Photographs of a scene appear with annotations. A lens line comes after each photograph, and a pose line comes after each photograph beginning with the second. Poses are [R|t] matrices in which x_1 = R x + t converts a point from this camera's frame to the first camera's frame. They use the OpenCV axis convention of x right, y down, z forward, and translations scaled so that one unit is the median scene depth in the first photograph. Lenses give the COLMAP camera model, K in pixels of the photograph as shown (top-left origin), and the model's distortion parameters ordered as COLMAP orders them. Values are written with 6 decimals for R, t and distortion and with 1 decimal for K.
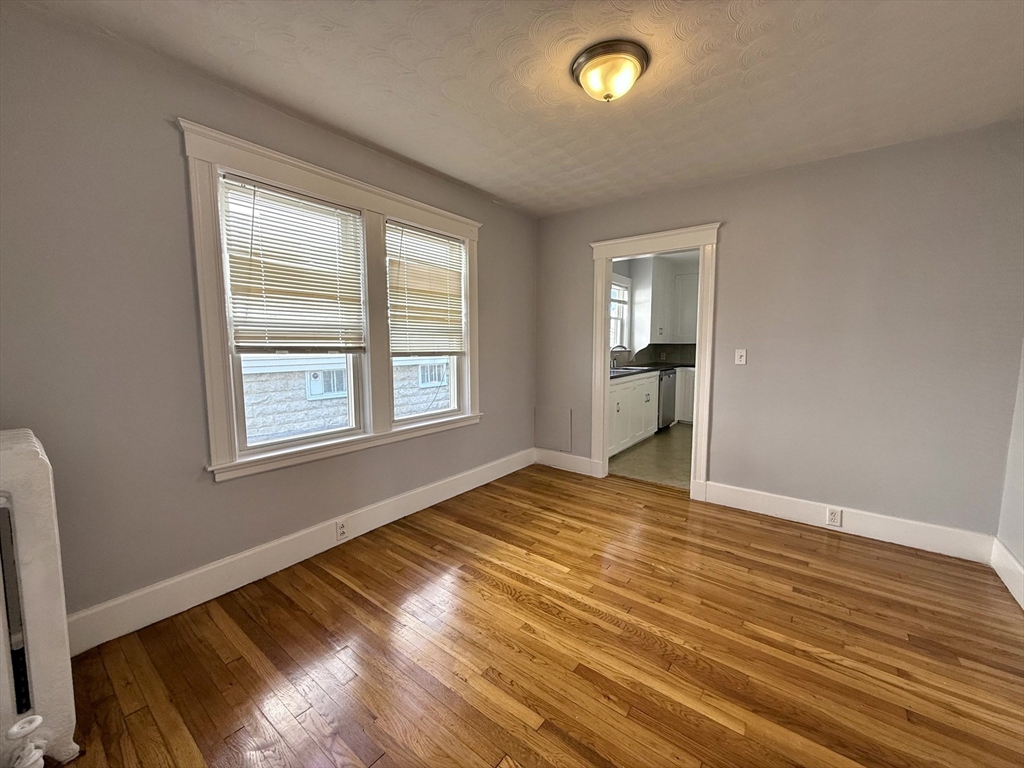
lens RADIAL K [[408.8, 0, 509.2], [0, 408.8, 382.8], [0, 0, 1]] dist [-0.002361, -0.000399]
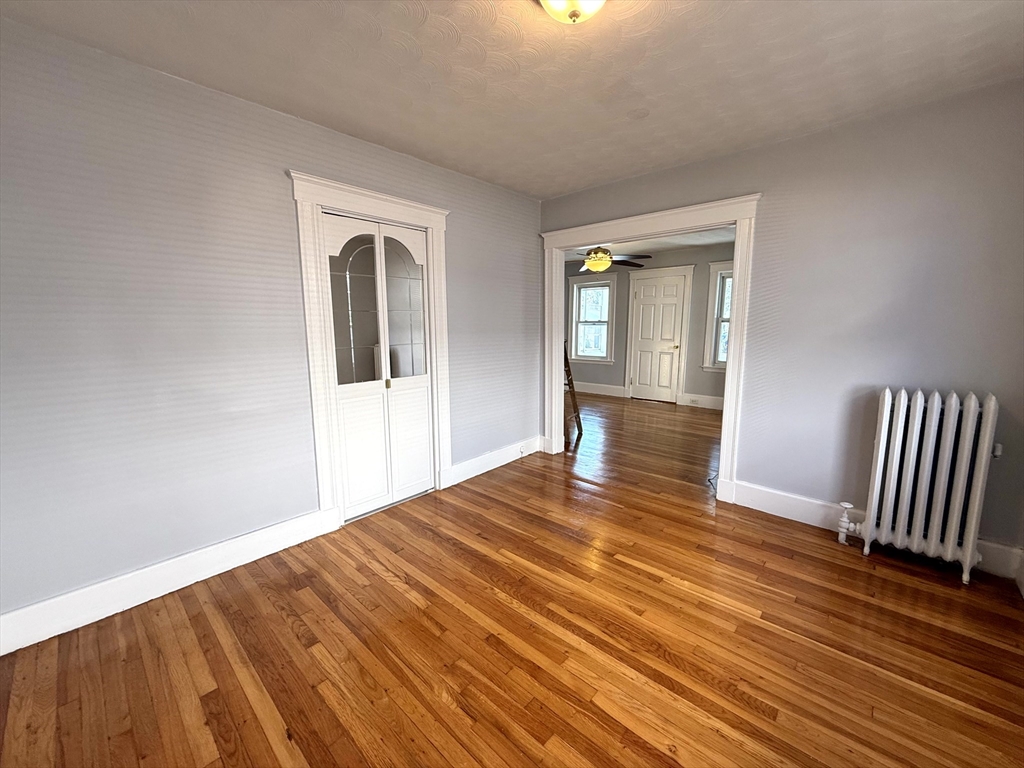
lens RADIAL K [[409.6, 0, 512.2], [0, 409.6, 385.4], [0, 0, 1]] dist [-0.001071, 0.000162]
pose [[-0.996998, -0.011556, 0.076561, 0.194506], [0.007360, 0.970179, 0.242277, -0.144320], [-0.077077, 0.242113, -0.967182, 1.270004]]
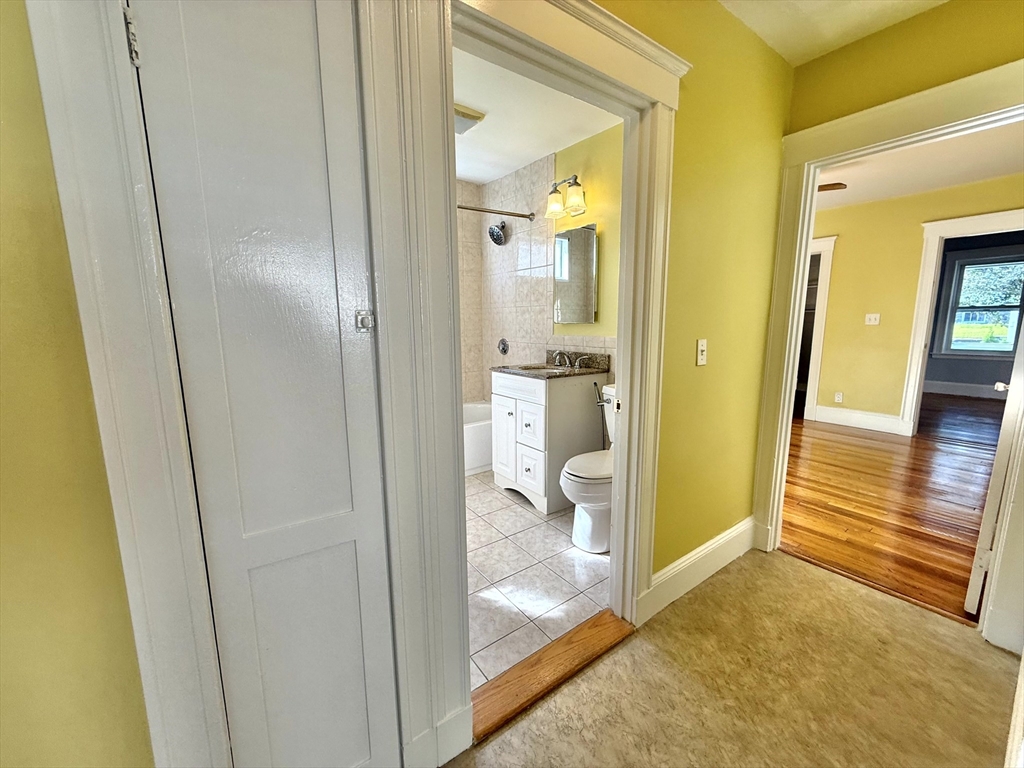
lens RADIAL K [[409.6, 0, 512.2], [0, 409.6, 385.4], [0, 0, 1]] dist [-0.001071, 0.000162]
pose [[-0.960871, -0.031795, 0.275167, 1.747428], [0.039954, 0.967093, 0.251266, -0.133555], [-0.274101, 0.252428, -0.927981, 1.289385]]
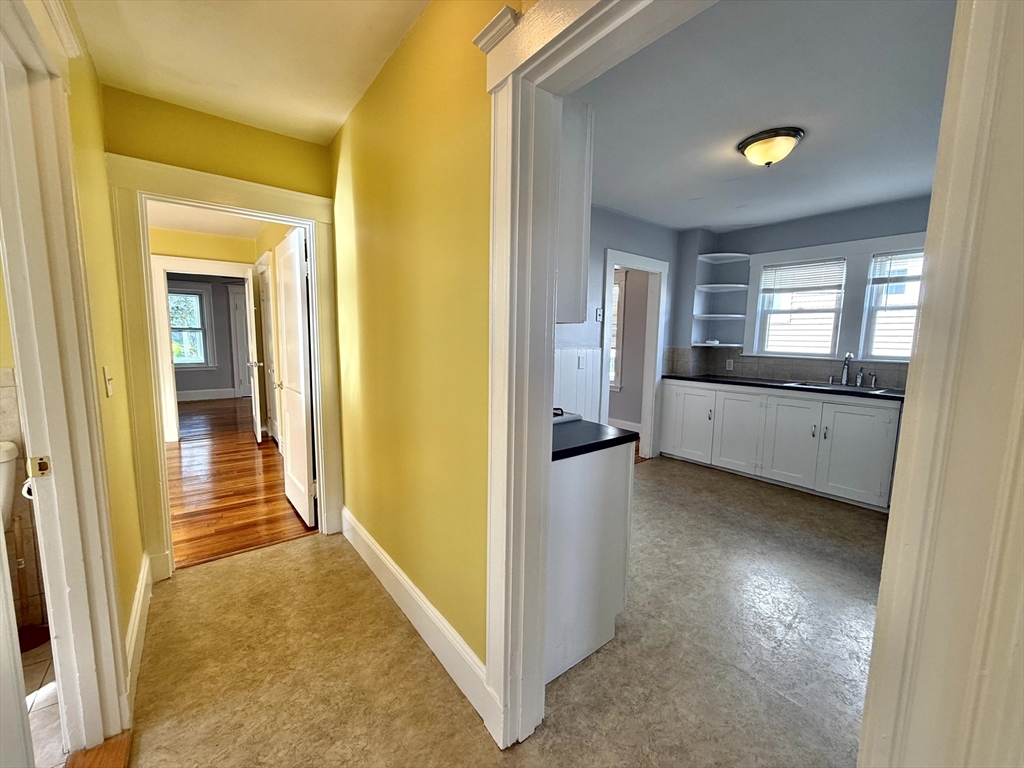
lens RADIAL K [[410.6, 0, 510.4], [0, 410.6, 385.1], [0, 0, 1]] dist [0.000657, 0.000099]
pose [[-0.249863, 0.110225, -0.961987, 2.049799], [-0.109354, 0.983931, 0.141143, -0.143285], [0.962086, 0.140464, -0.233794, 1.250571]]
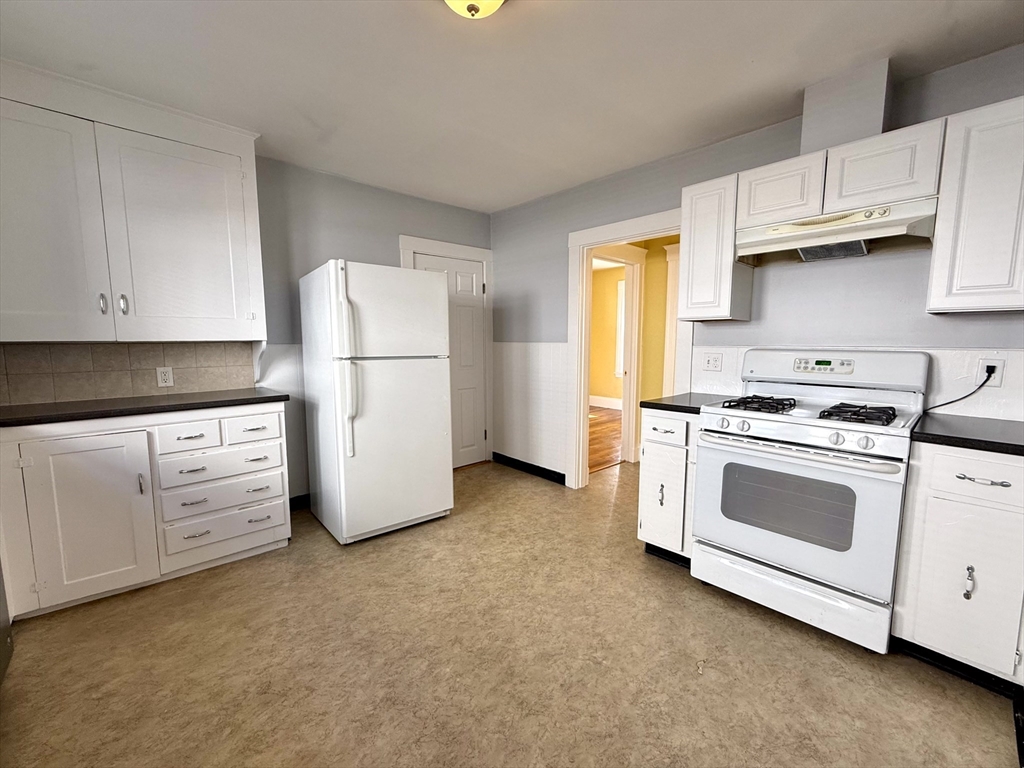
lens RADIAL K [[409.6, 0, 512.2], [0, 409.6, 385.4], [0, 0, 1]] dist [-0.001071, 0.000162]
pose [[0.170007, -0.103862, 0.979954, 0.506715], [0.094905, 0.991534, 0.088625, -0.133025], [-0.980862, 0.077936, 0.178425, 1.409311]]
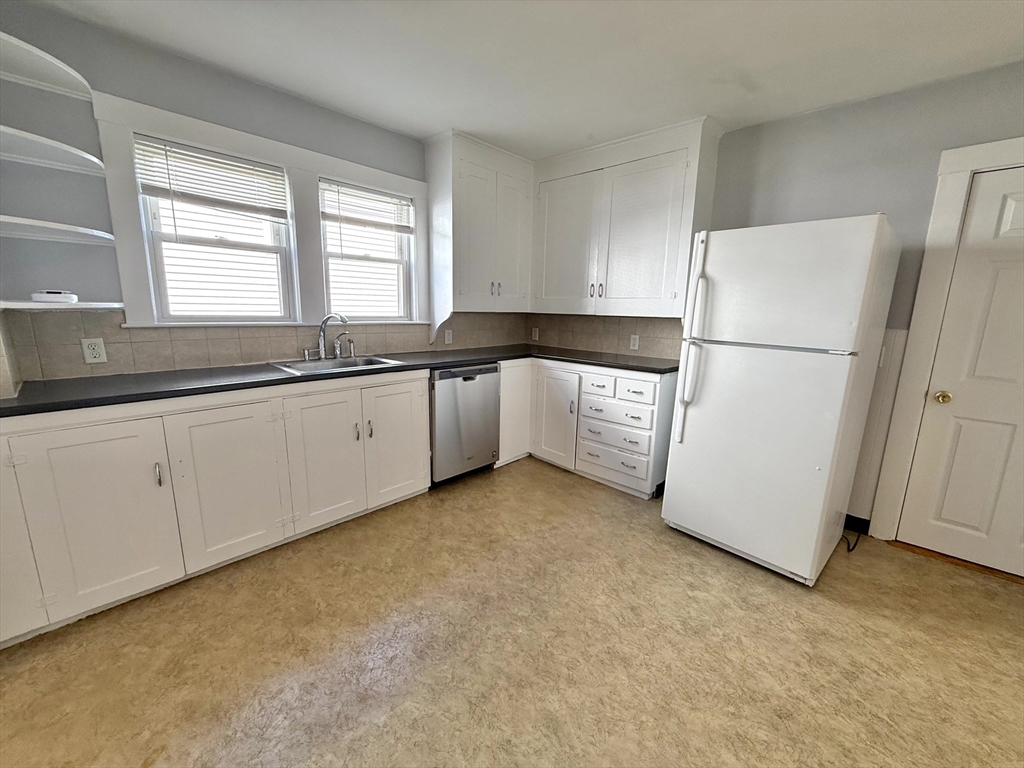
lens RADIAL K [[405.6, 0, 518.7], [0, 405.6, 384.6], [0, 0, 1]] dist [-0.009368, 0.000253]
pose [[0.995441, 0.043656, -0.084805, 1.037113], [-0.035719, 0.995029, 0.092956, -0.119072], [0.088441, -0.089503, 0.992052, 1.068747]]
